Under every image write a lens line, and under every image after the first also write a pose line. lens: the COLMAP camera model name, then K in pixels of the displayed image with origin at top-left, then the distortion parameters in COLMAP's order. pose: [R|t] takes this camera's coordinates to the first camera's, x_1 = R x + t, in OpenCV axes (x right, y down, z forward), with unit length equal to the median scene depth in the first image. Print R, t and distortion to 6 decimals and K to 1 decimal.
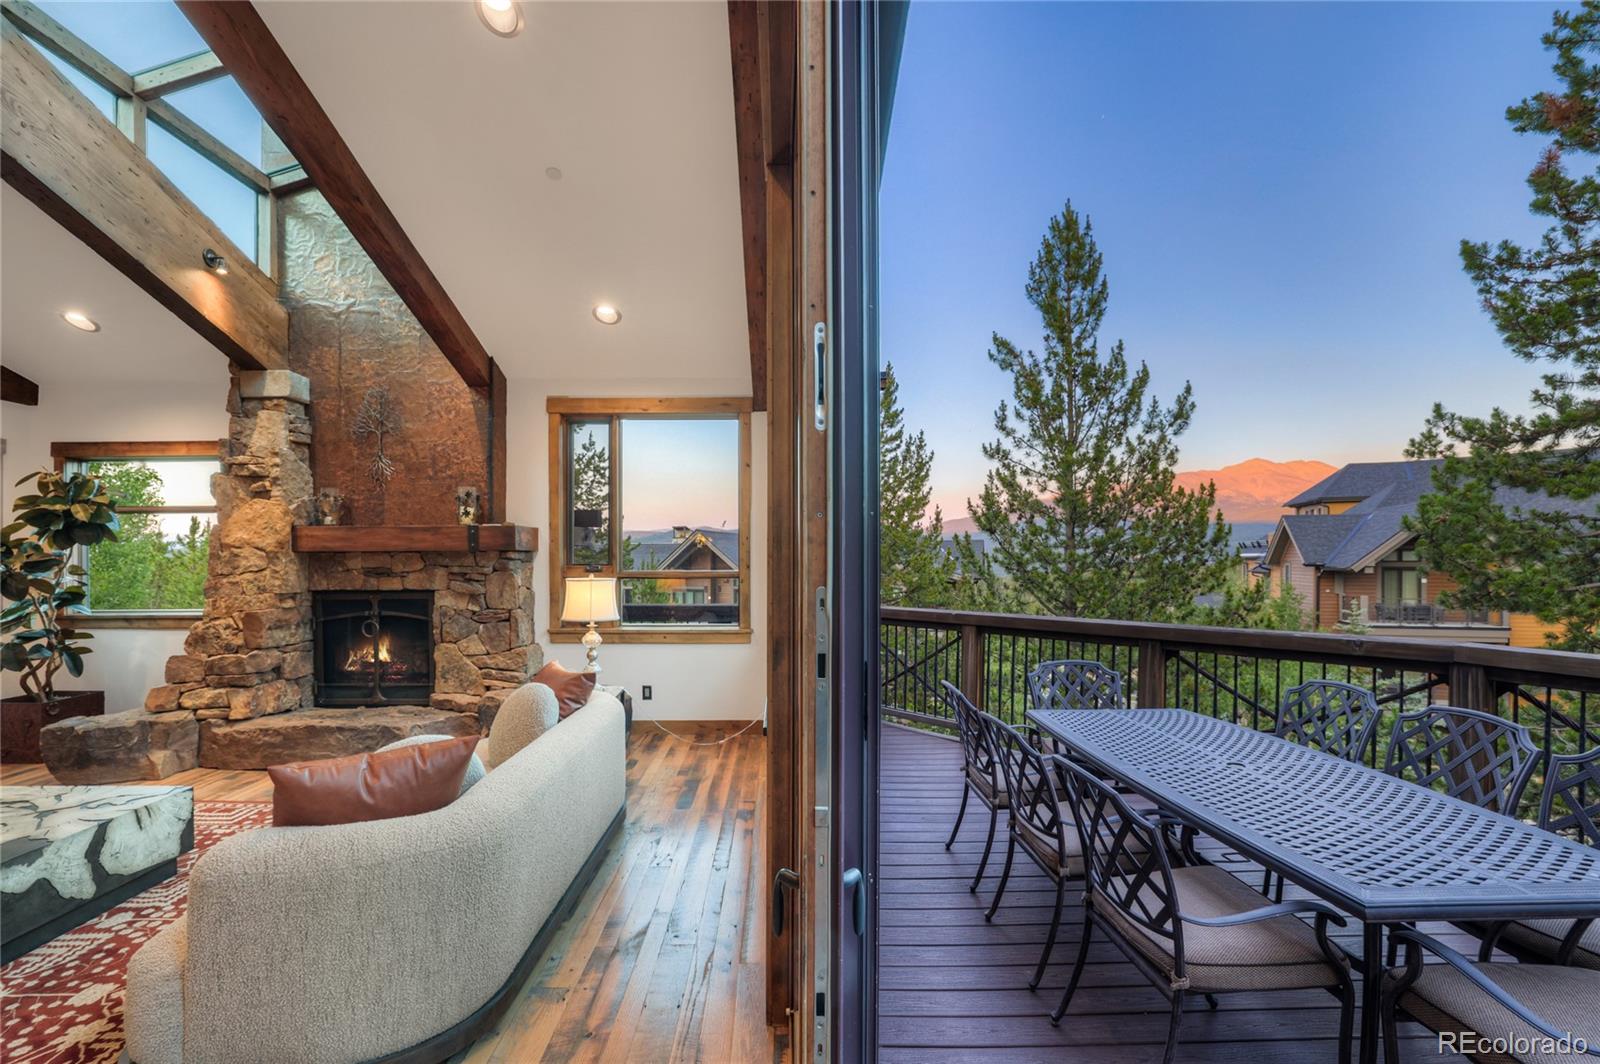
lens RADIAL K [[693.7, 0, 798.8], [0, 693.7, 557.7], [0, 0, 1]] dist [-0.047317, 0.017873]
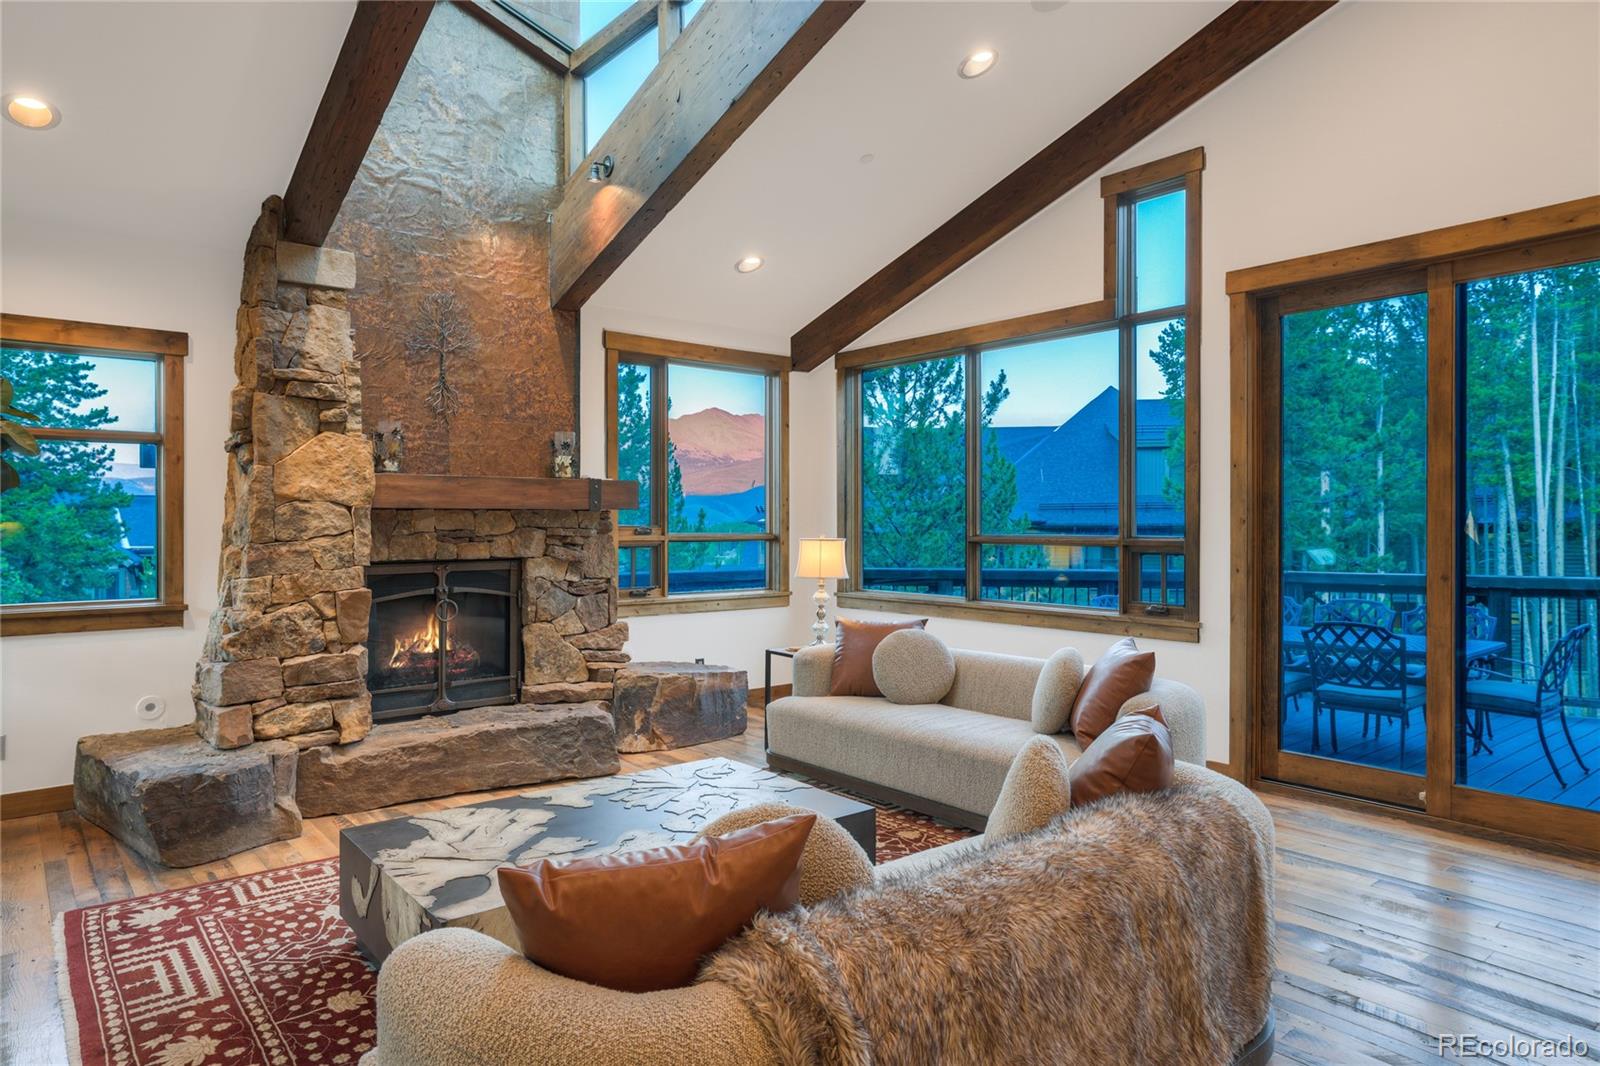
lens RADIAL K [[956.8, 0, 777.4], [0, 956.8, 523.3], [0, 0, 1]] dist [-0.003271, -0.000386]
pose [[0.782432, 0.001415, 0.622734, -1.001561], [-0.001761, 0.999998, -0.000060, 0.006523], [-0.622733, -0.001049, 0.782433, -0.062004]]
